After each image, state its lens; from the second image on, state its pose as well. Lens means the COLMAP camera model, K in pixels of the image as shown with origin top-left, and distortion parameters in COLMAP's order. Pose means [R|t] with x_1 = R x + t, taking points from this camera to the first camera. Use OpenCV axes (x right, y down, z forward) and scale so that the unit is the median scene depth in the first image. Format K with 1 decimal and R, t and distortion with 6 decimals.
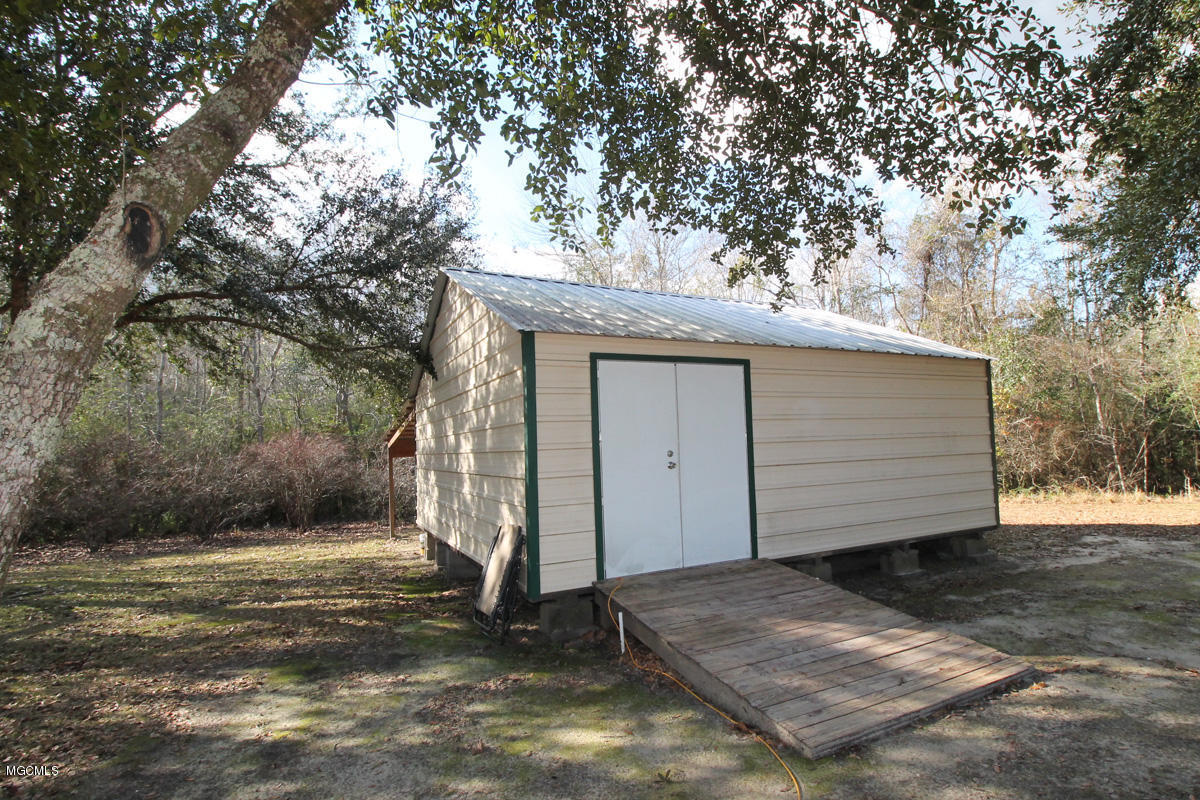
lens RADIAL K [[600.0, 0, 601.6], [0, 600.0, 433.1], [0, 0, 1]] dist [0.001745, -0.009180]
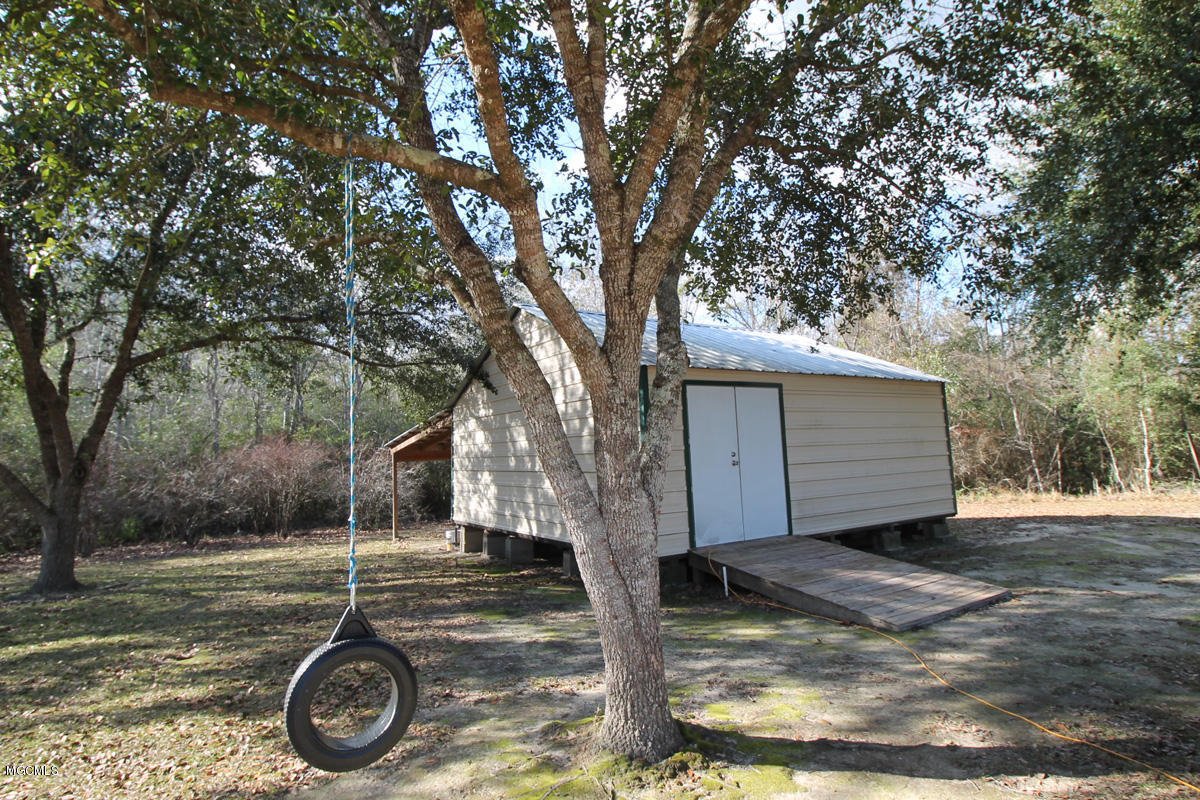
lens RADIAL K [[583.7, 0, 600.0], [0, 583.7, 400.0], [0, 0, 1]] dist [0.000575, -0.006637]
pose [[0.997178, 0.005668, 0.074863, -0.278998], [-0.000584, 0.997702, -0.067753, 0.001269], [-0.075075, 0.067518, 0.994890, -0.279410]]
